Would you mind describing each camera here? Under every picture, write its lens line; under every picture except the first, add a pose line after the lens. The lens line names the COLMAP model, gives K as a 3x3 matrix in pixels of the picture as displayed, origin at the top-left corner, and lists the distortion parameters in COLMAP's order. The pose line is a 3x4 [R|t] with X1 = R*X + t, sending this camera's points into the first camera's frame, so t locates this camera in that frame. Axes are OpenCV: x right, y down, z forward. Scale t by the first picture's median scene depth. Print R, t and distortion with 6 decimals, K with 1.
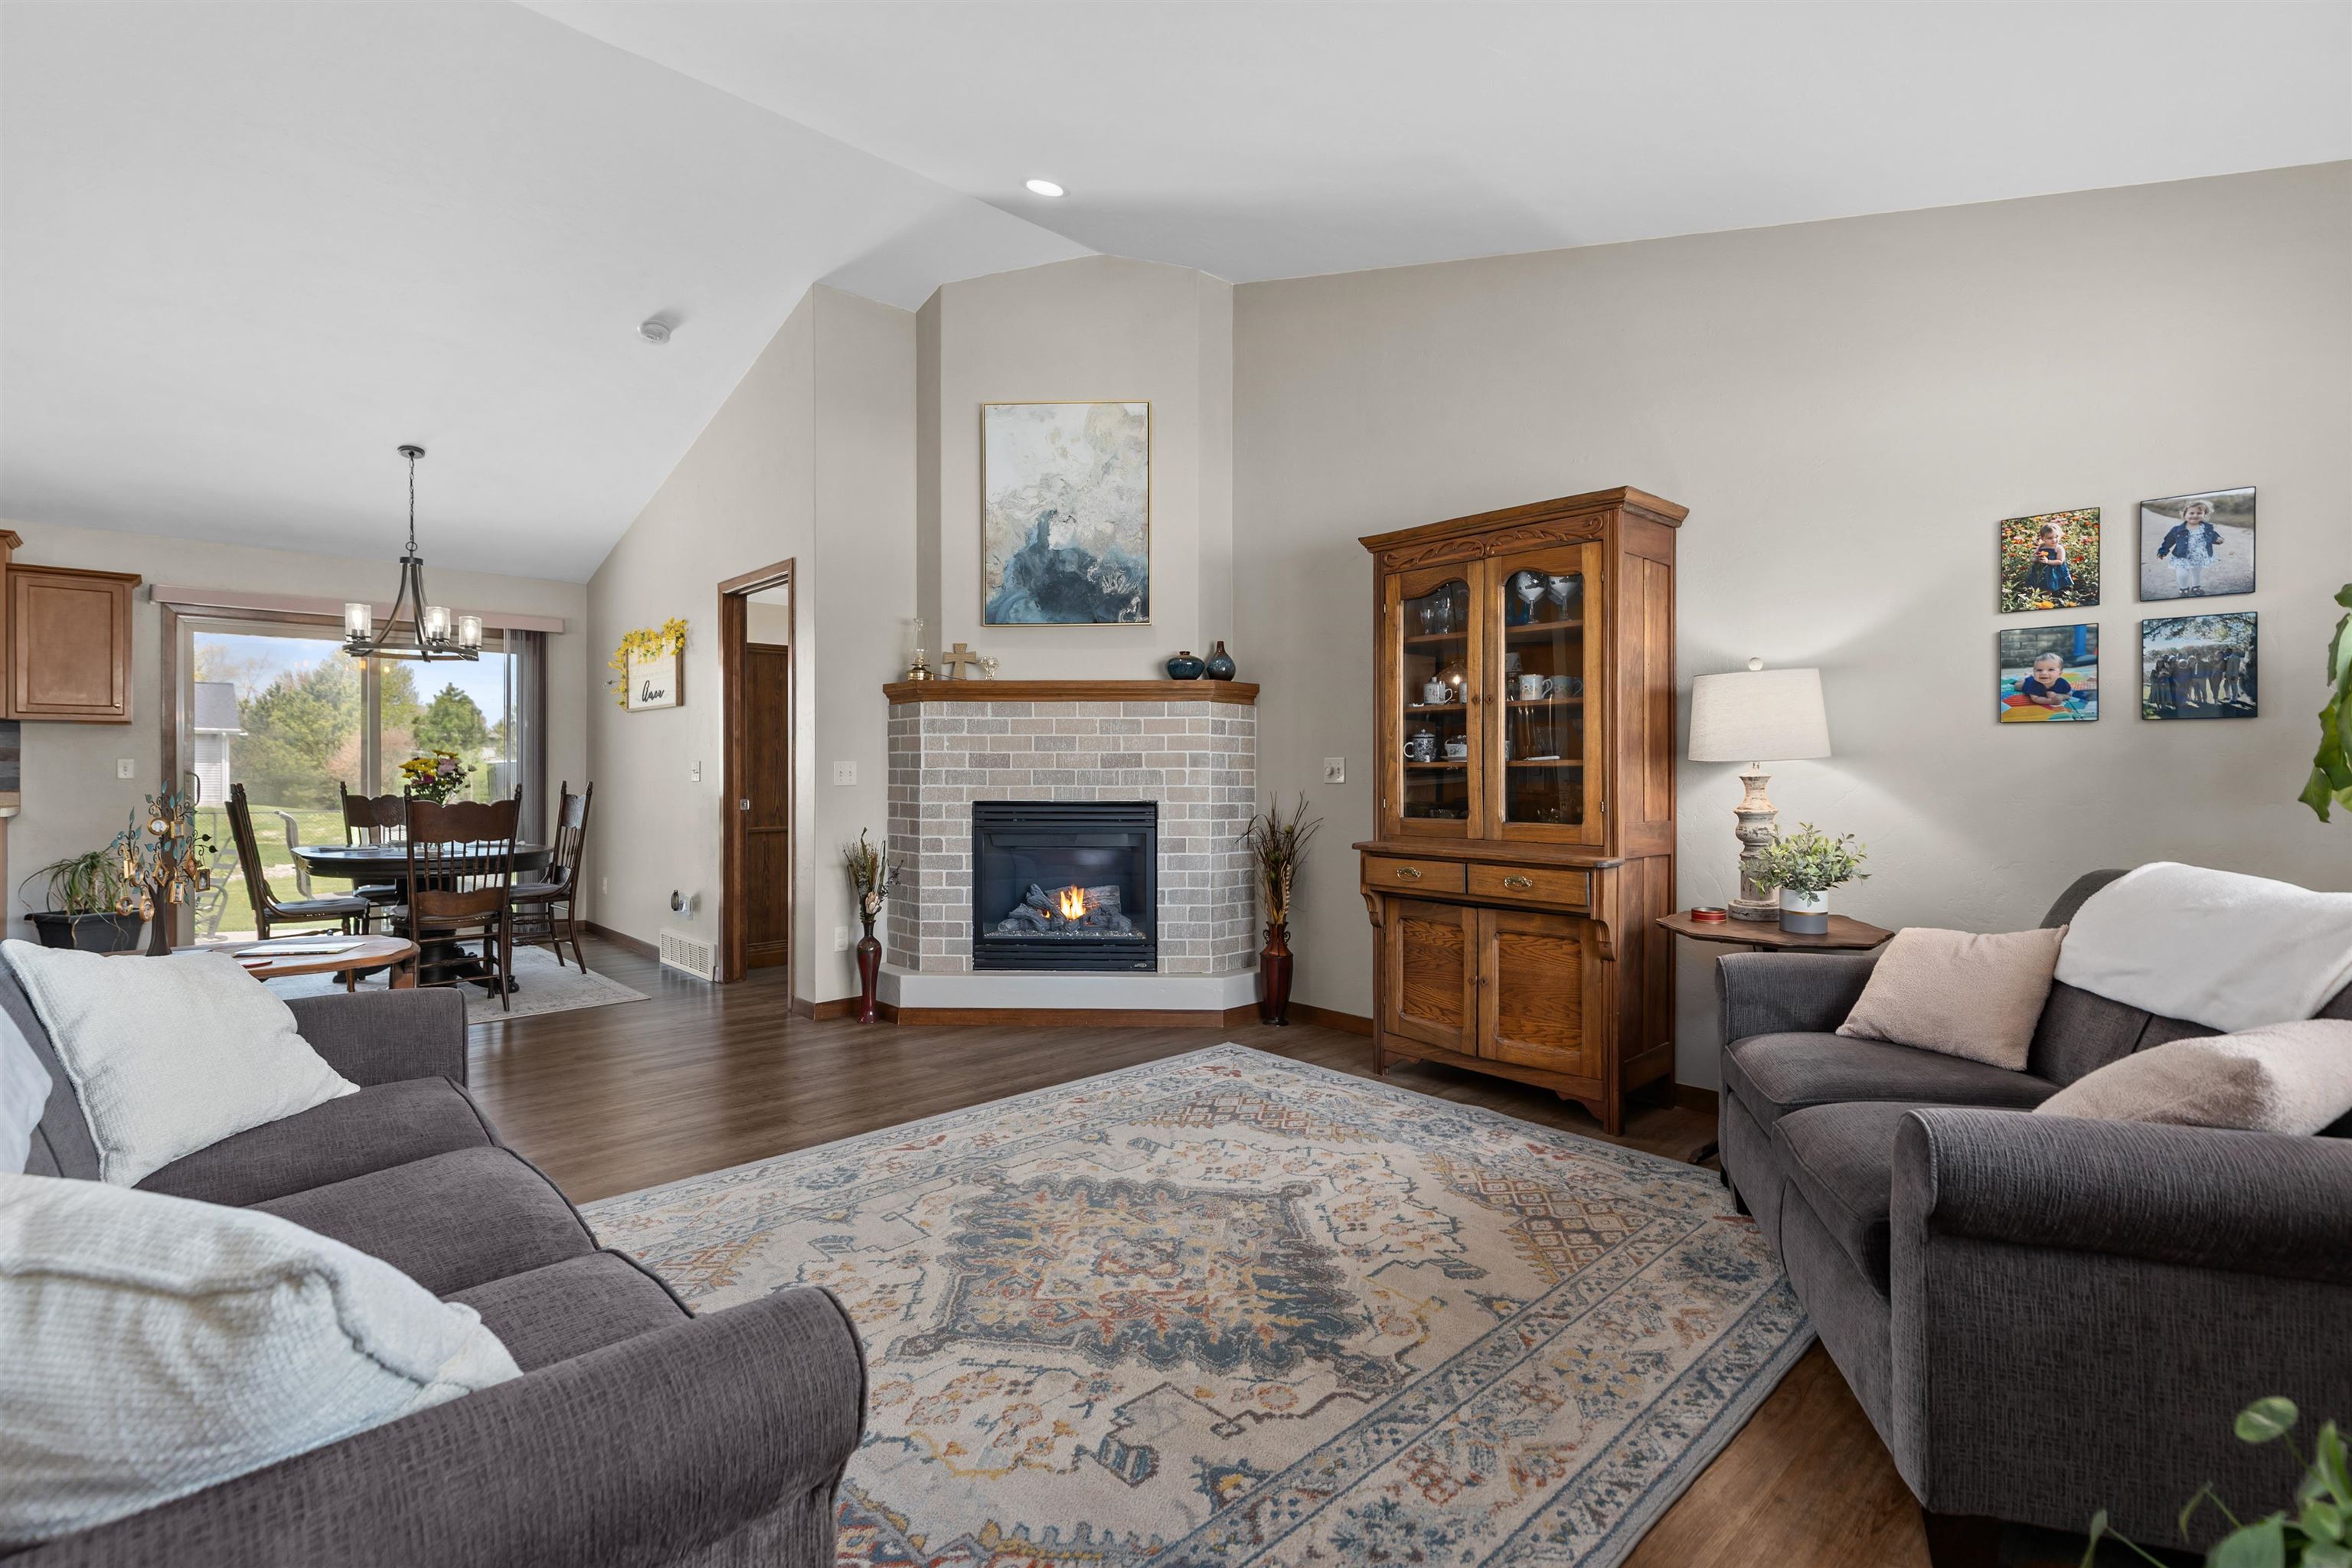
lens RADIAL K [[1068.9, 0, 1166.8], [0, 1068.9, 767.4], [0, 0, 1]] dist [0.010214, -0.002361]
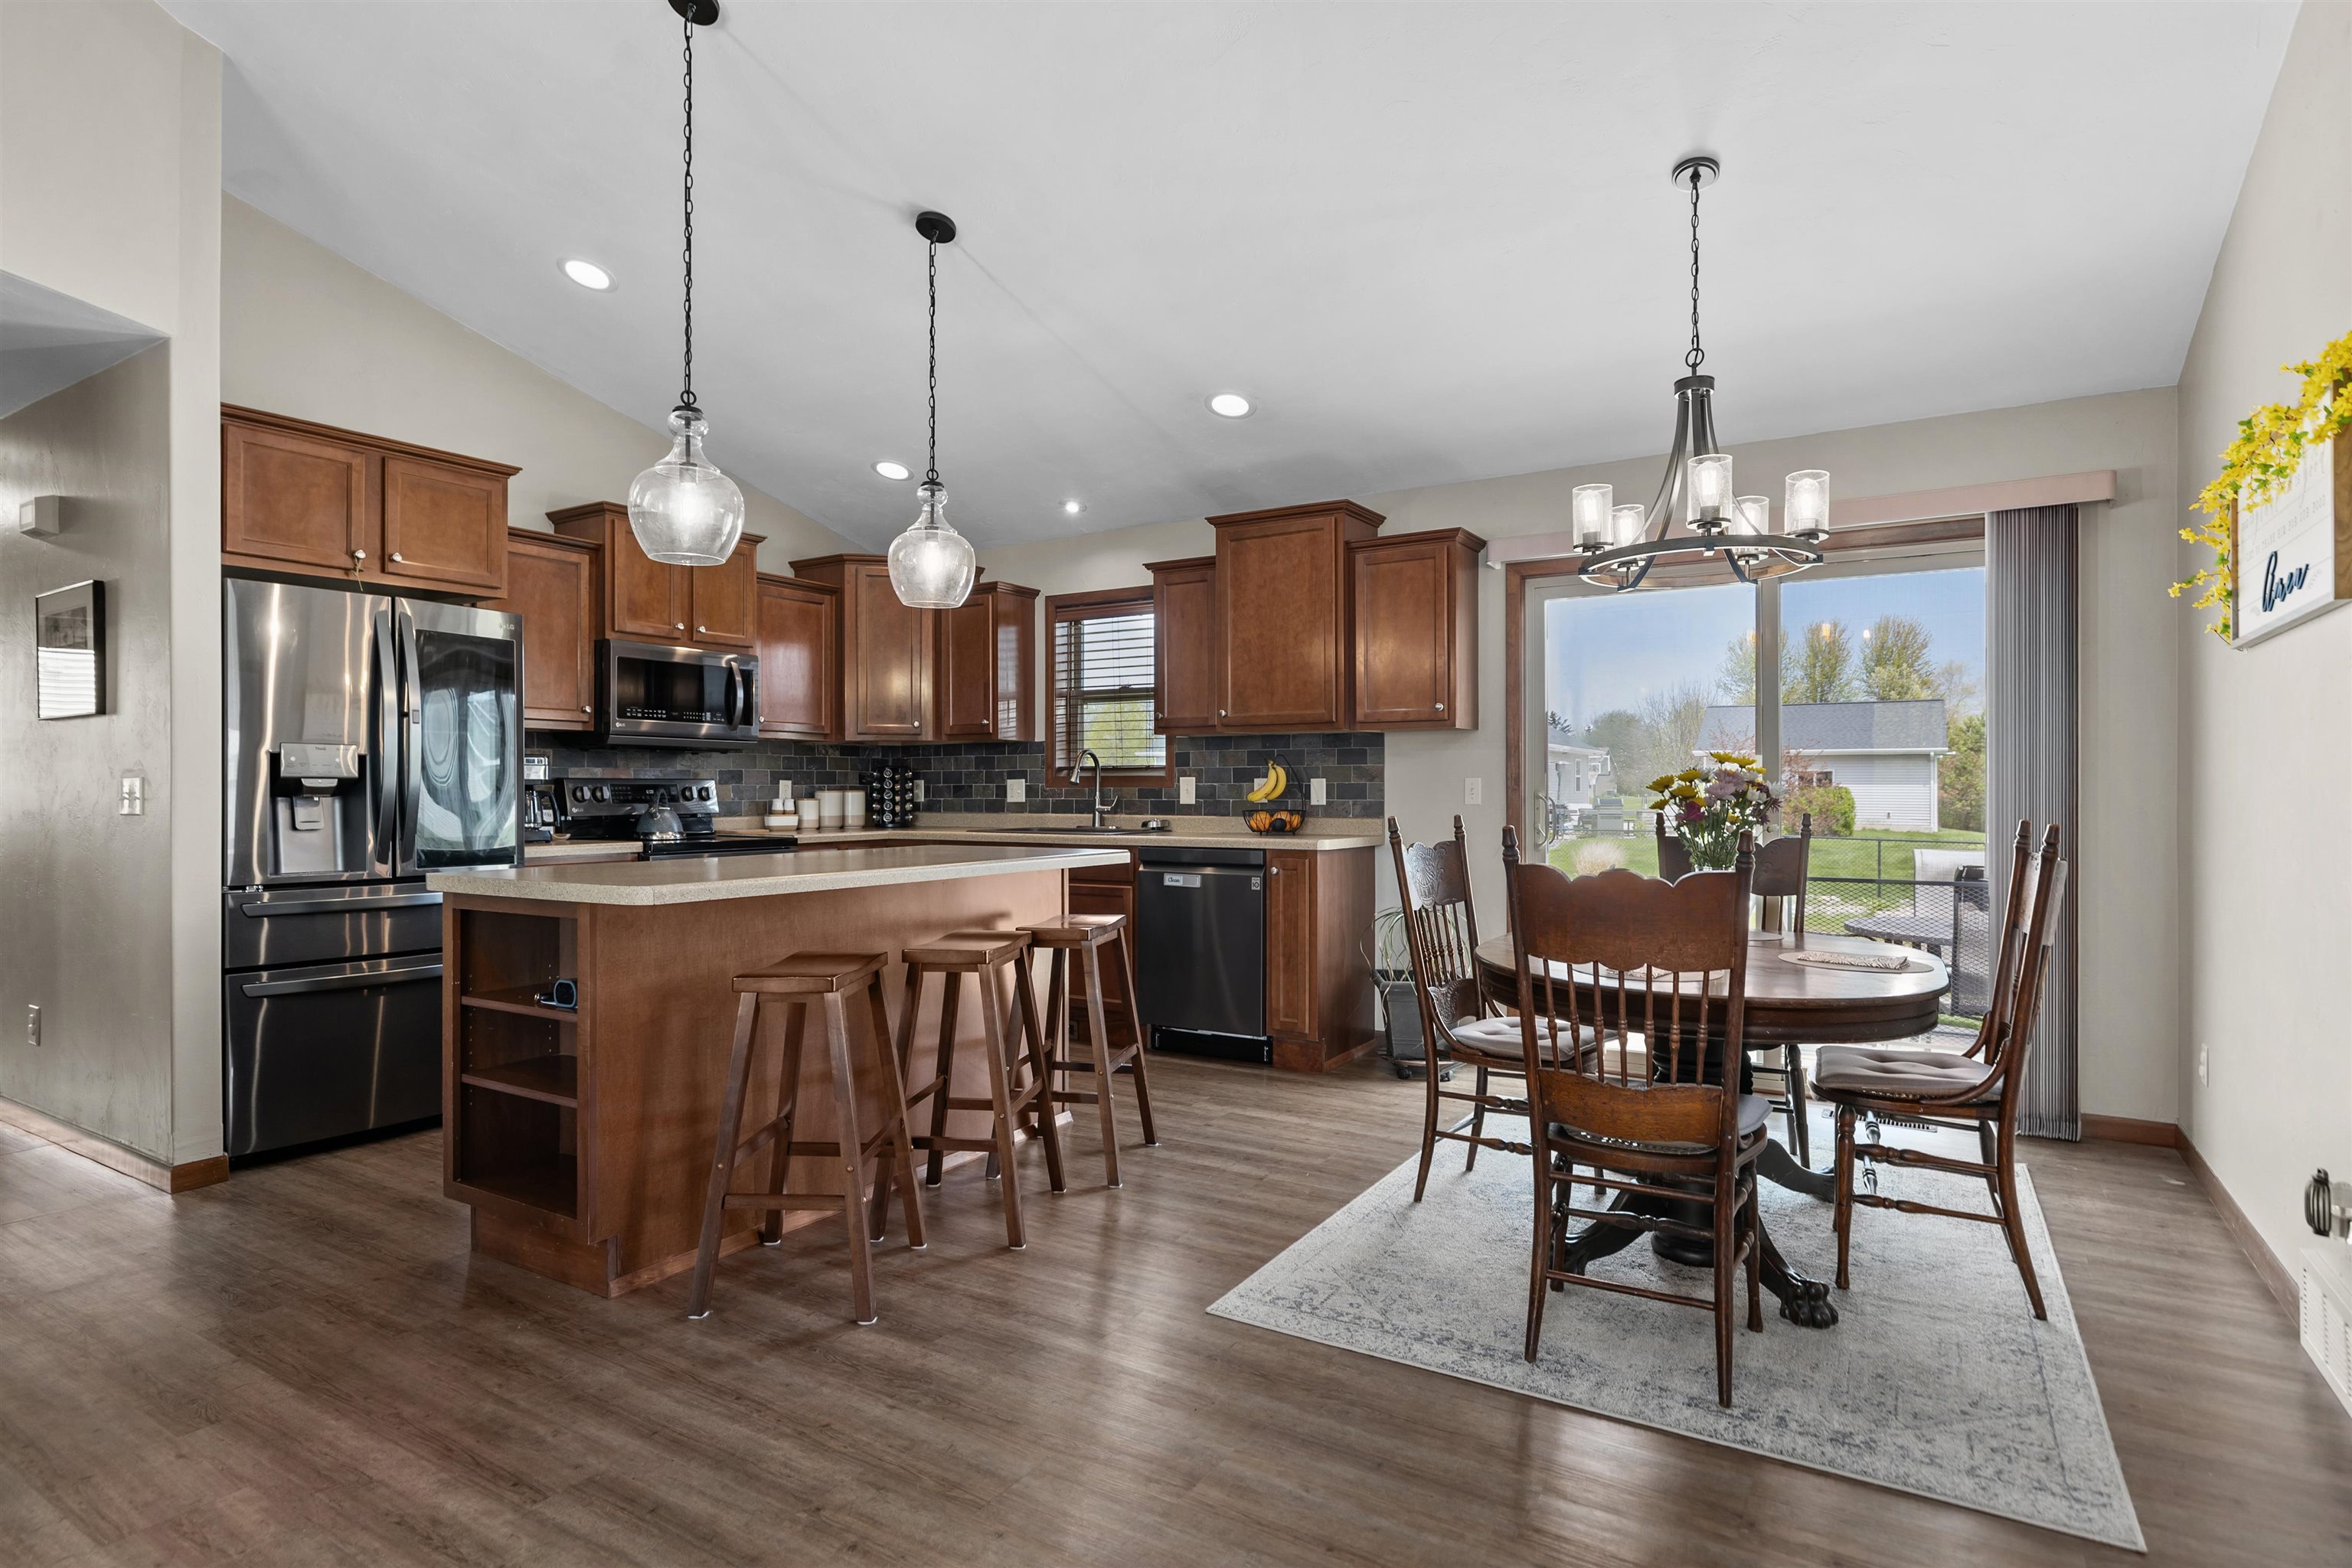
lens RADIAL K [[1206.5, 0, 1174.7], [0, 1206.5, 790.6], [0, 0, 1]] dist [-0.000770, -0.001663]
pose [[0.259315, -0.000436, -0.965793, -0.244770], [0.001756, 0.999998, 0.000020, 0.000650], [0.965791, -0.001701, 0.259315, 0.706115]]
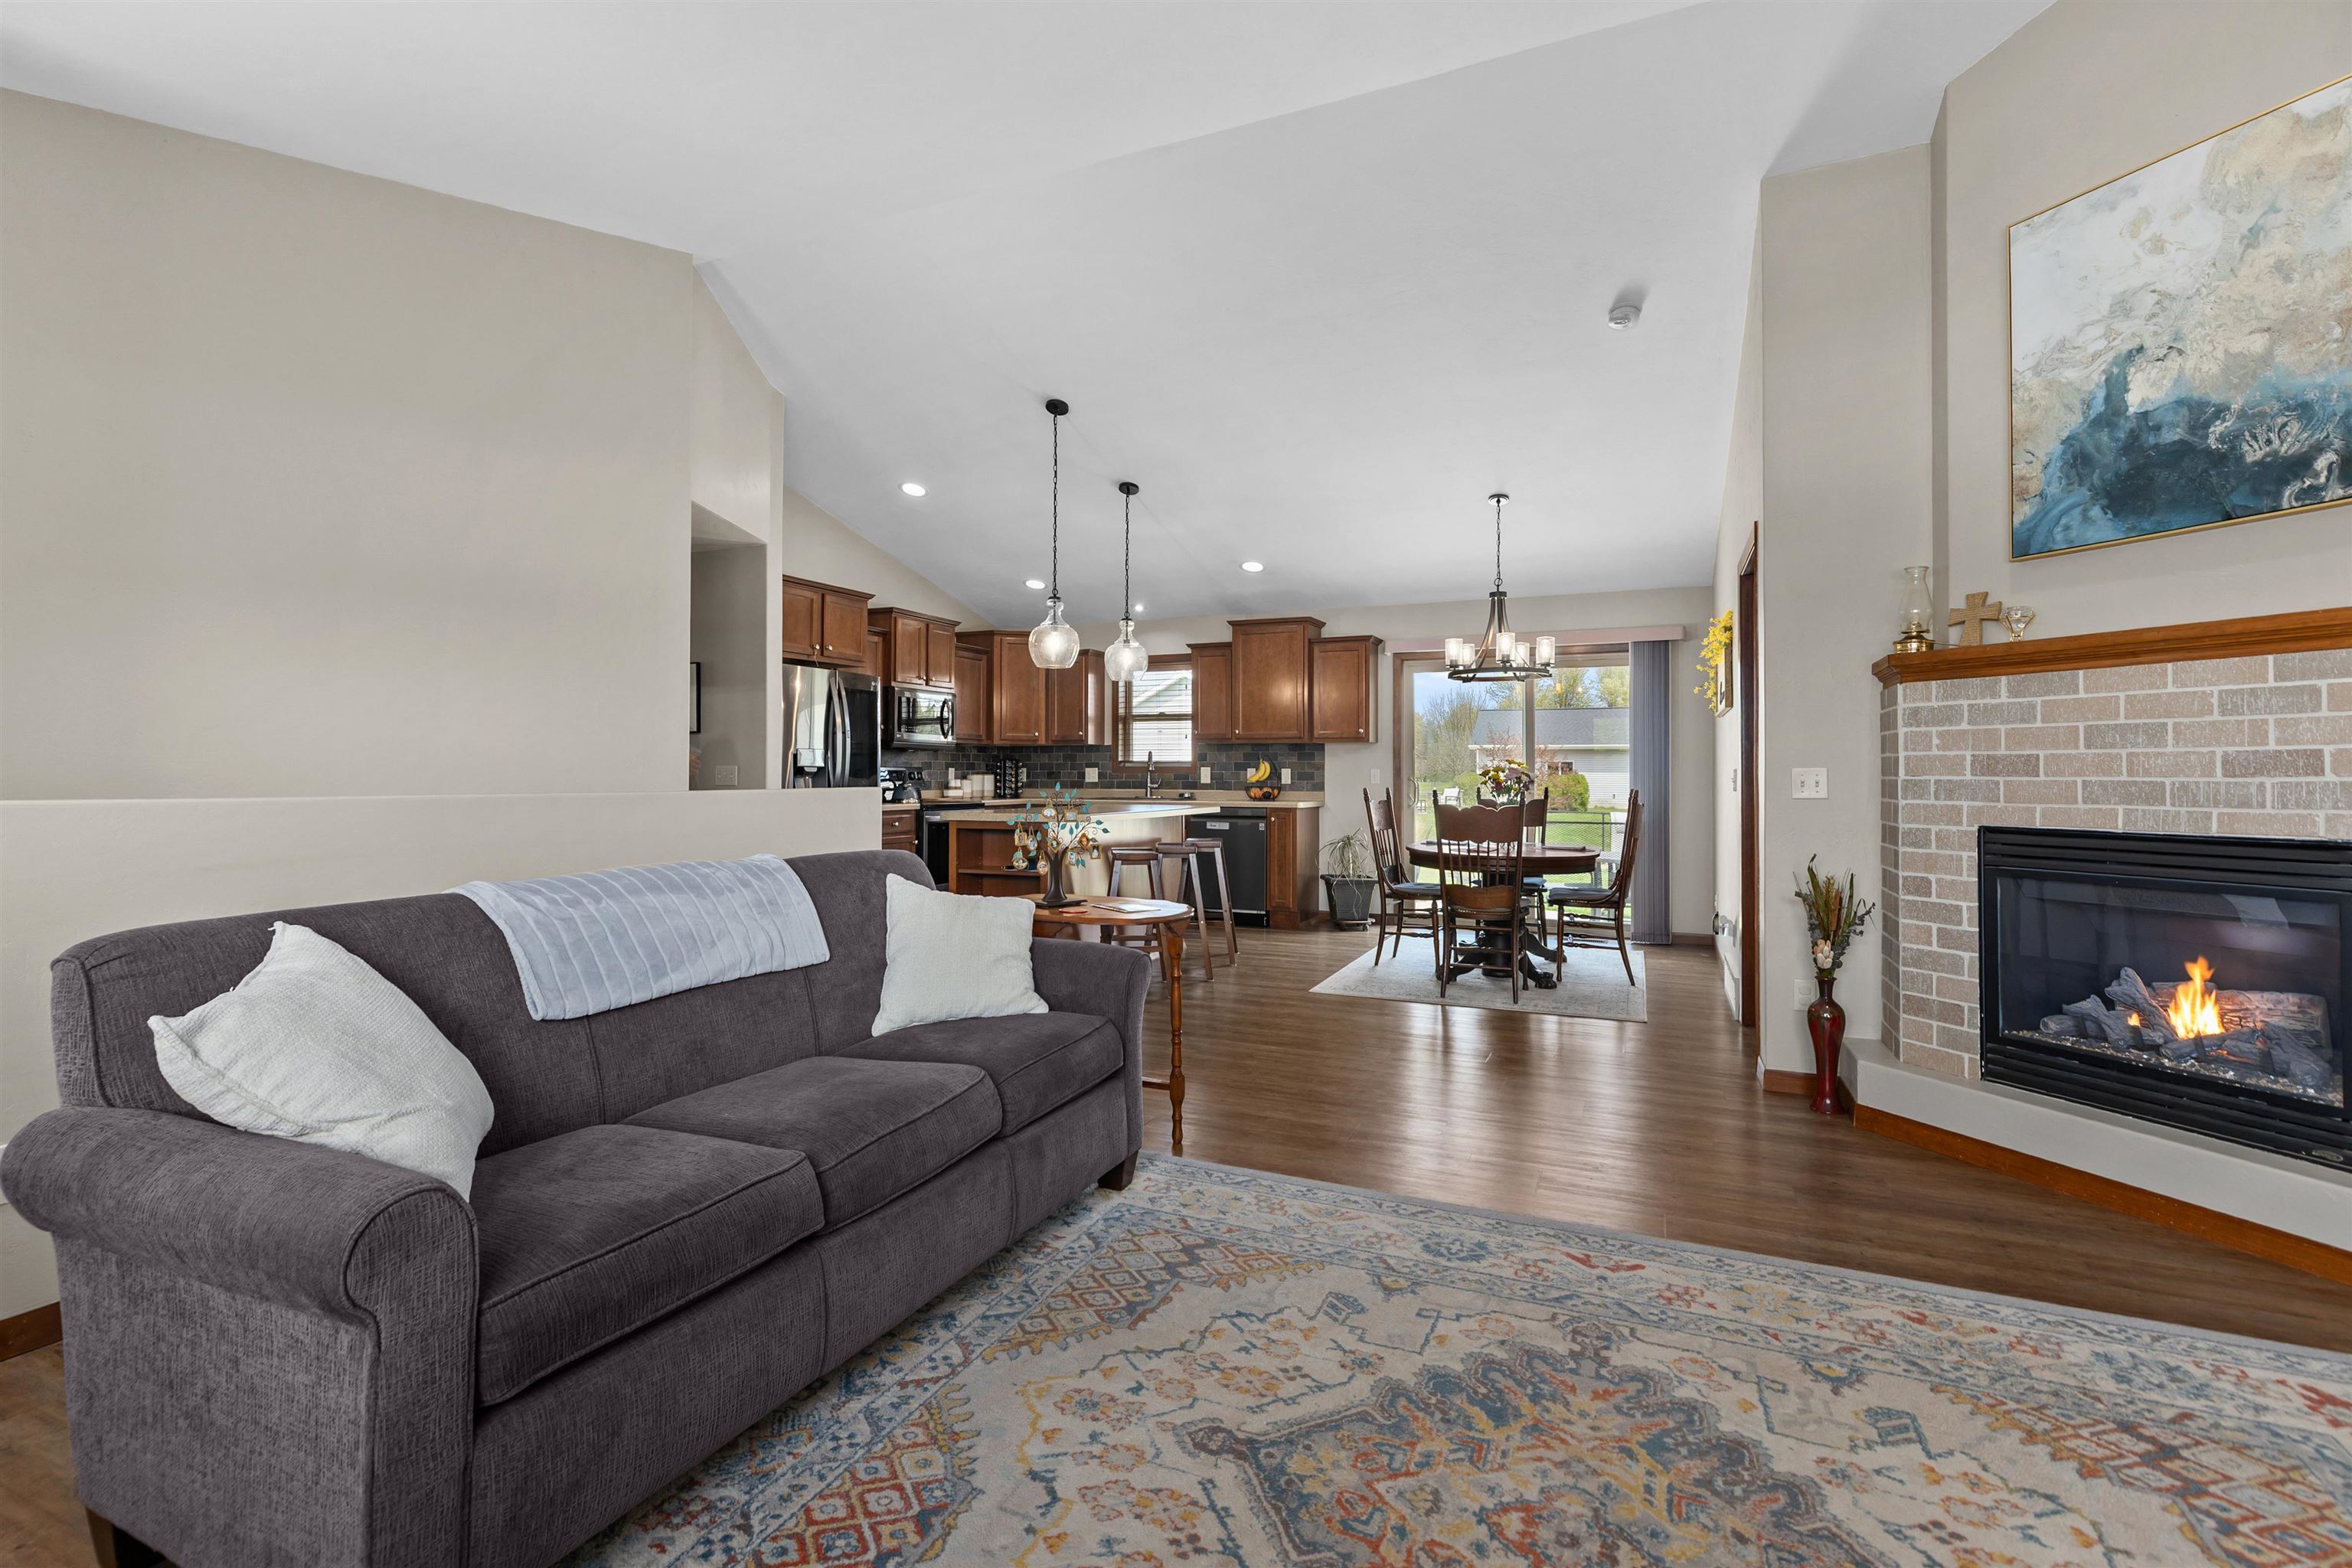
lens RADIAL K [[1068.9, 0, 1166.5], [0, 1068.9, 761.0], [0, 0, 1]] dist [0.010214, -0.002361]
pose [[0.386371, -0.011658, -0.922270, 0.243437], [-0.001843, 0.999908, -0.013412, 0.000796], [0.922341, 0.006882, 0.386315, 0.270691]]
